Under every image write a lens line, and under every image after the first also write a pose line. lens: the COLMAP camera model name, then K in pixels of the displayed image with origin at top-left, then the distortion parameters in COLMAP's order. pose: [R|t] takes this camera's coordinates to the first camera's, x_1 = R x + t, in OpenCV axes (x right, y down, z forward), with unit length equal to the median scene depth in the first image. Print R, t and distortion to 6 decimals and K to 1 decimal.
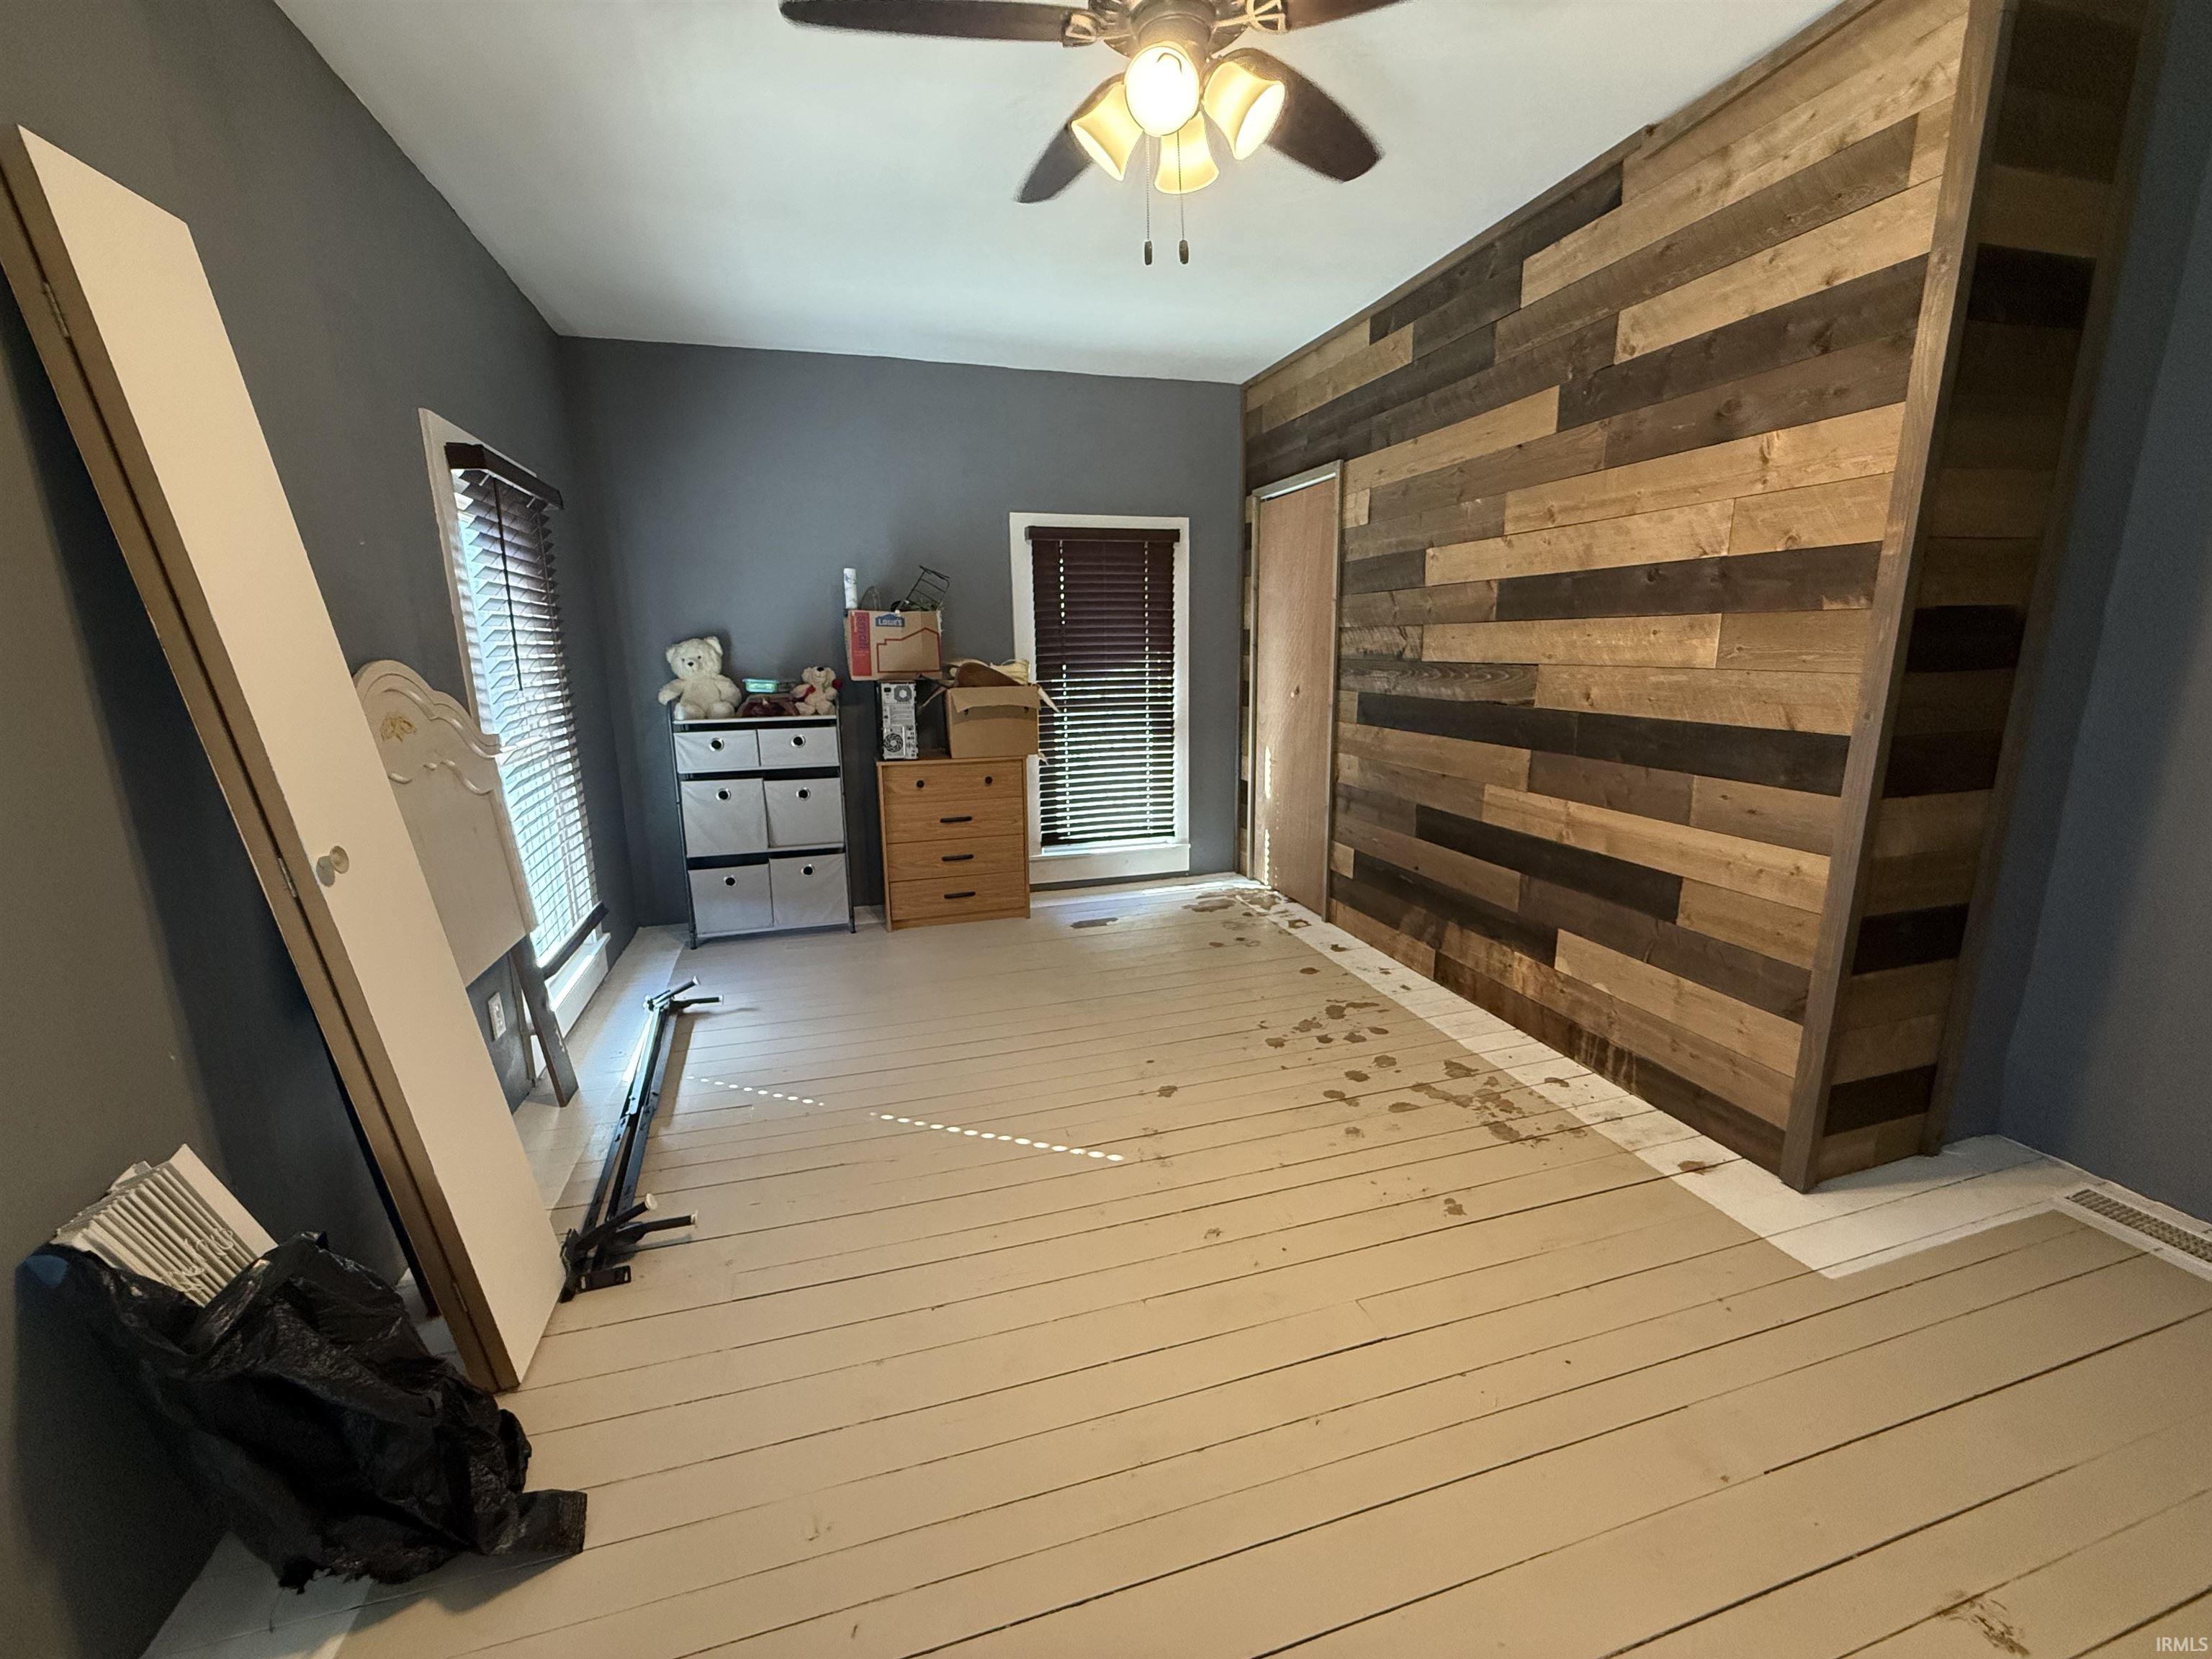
lens RADIAL K [[871.1, 0, 1106.0], [0, 871.1, 829.5], [0, 0, 1]] dist [-0.000380, -0.000073]
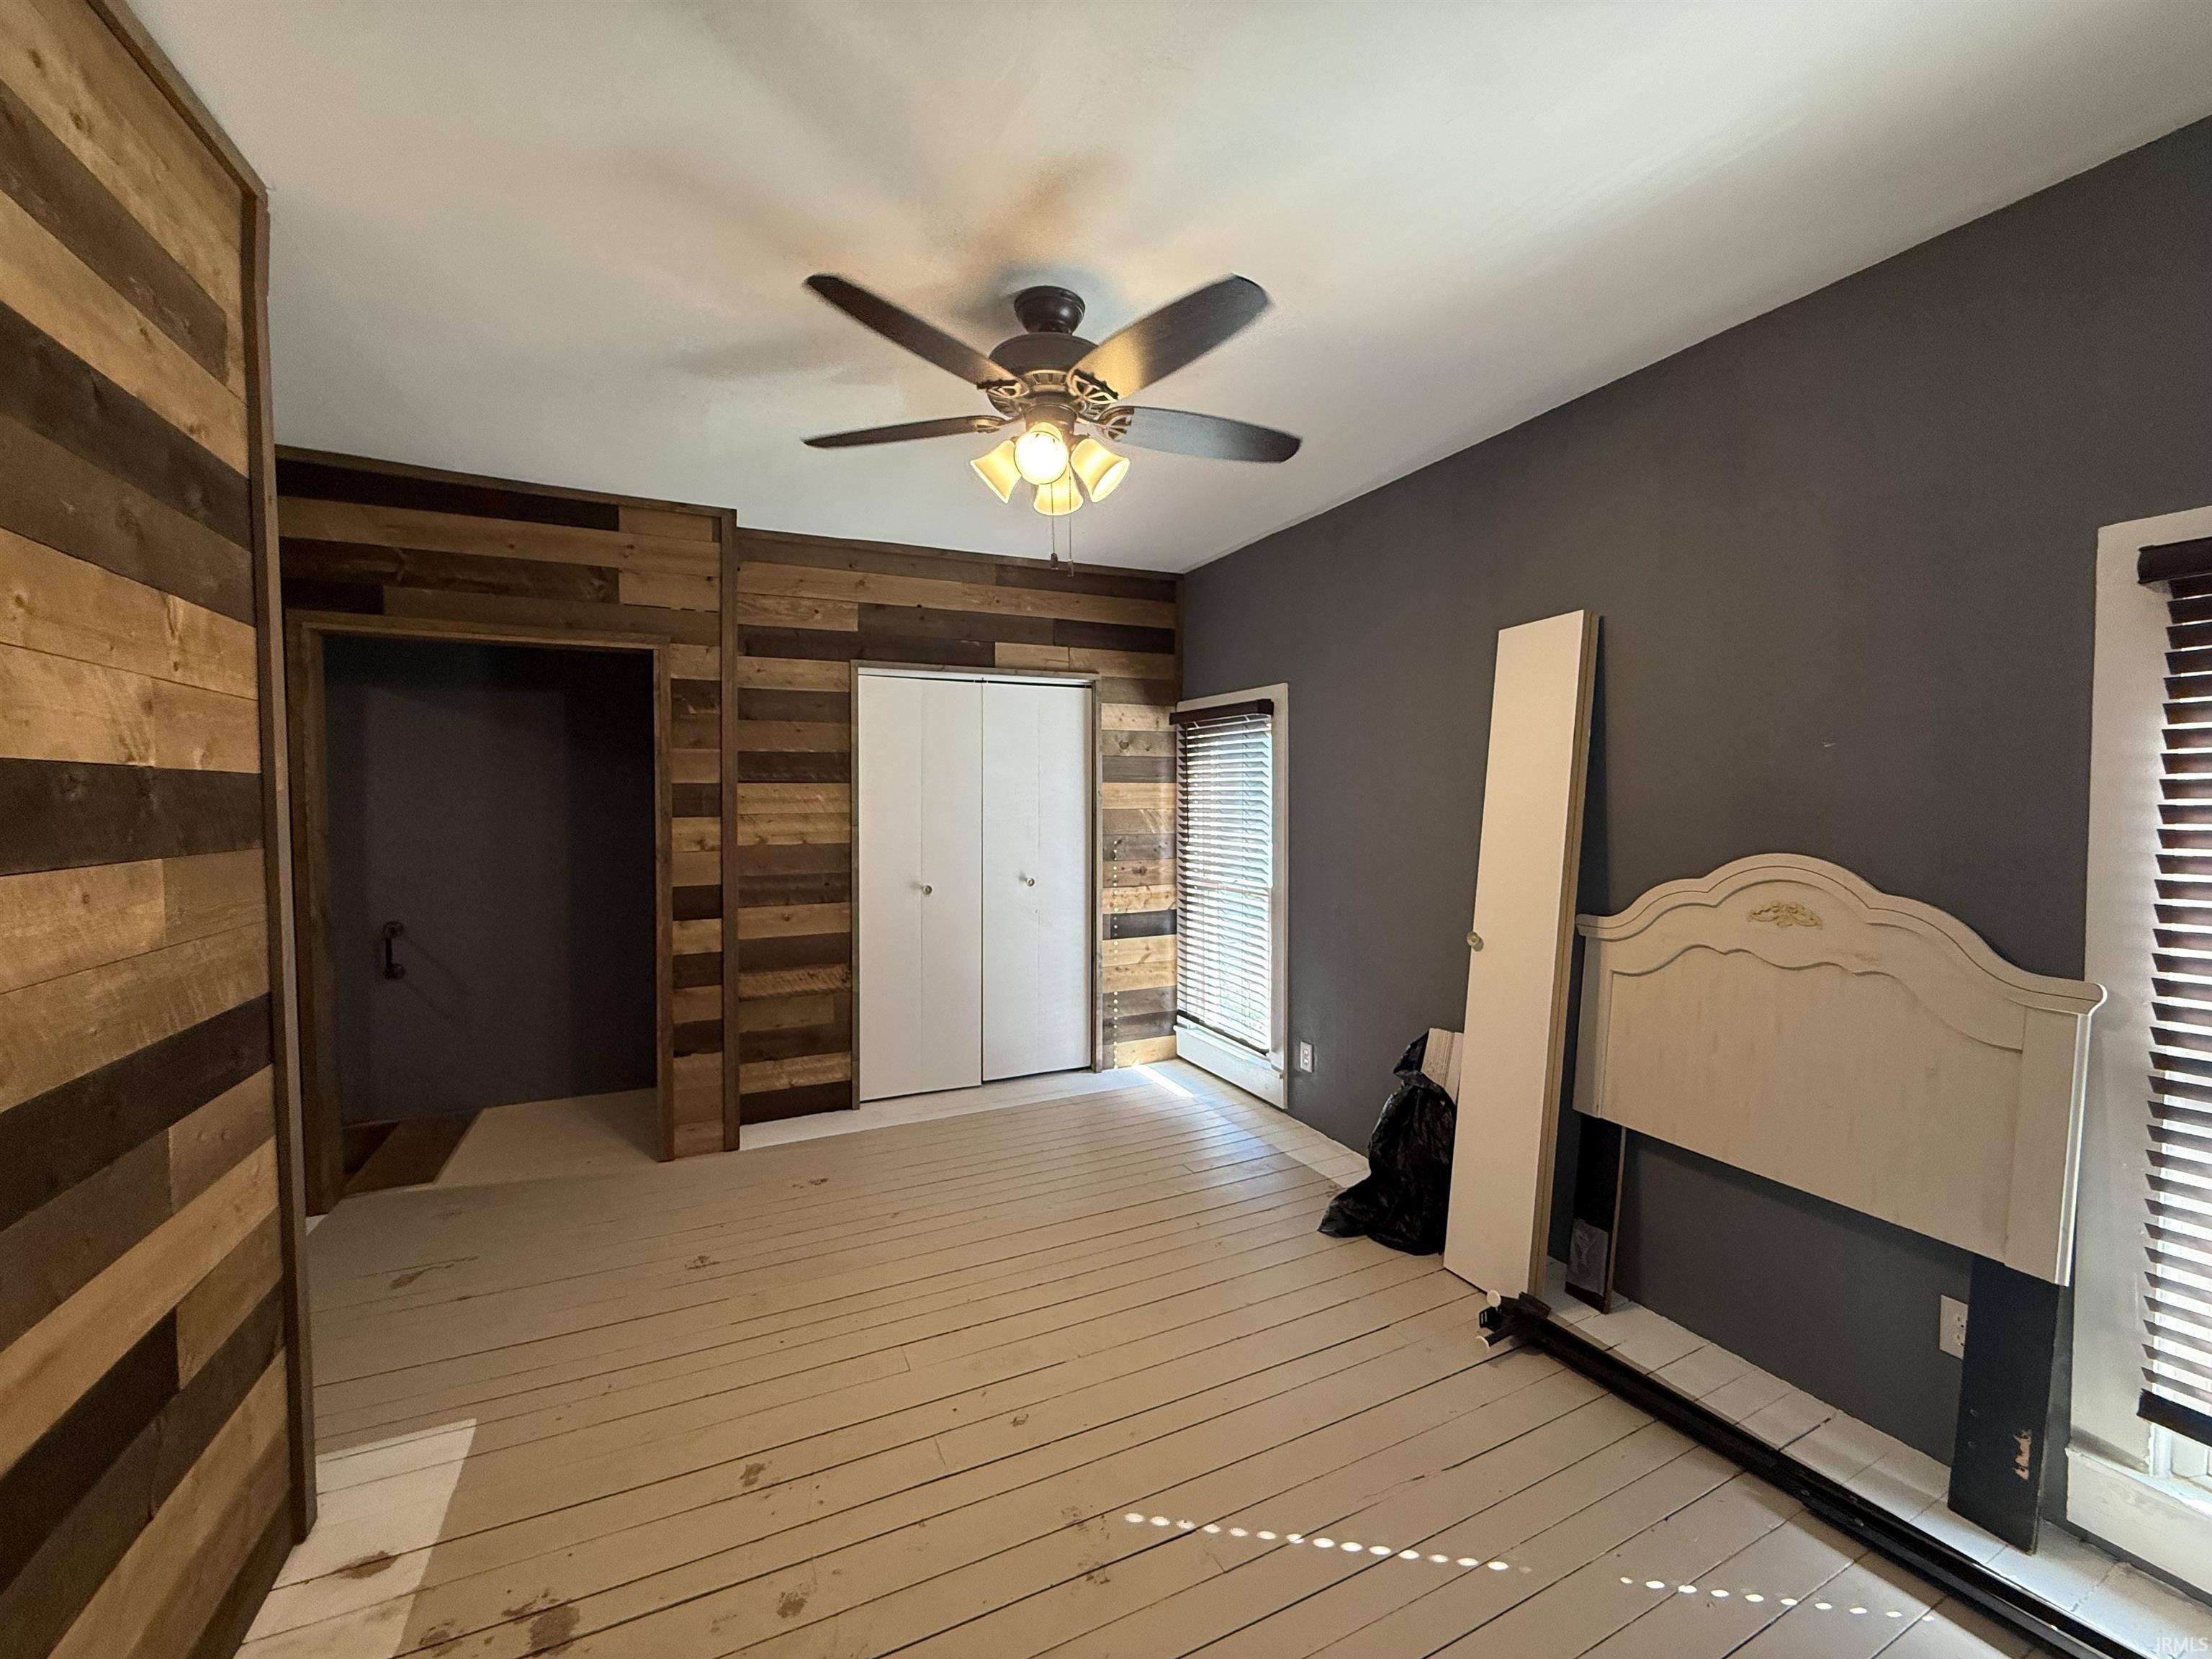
lens RADIAL K [[871.1, 0, 1106.0], [0, 871.1, 829.5], [0, 0, 1]] dist [-0.000380, -0.000073]
pose [[-0.987882, 0.028735, -0.152522, 0.144940], [-0.009446, 0.969758, 0.243884, -0.420744], [0.154917, 0.242369, -0.957736, 1.666662]]
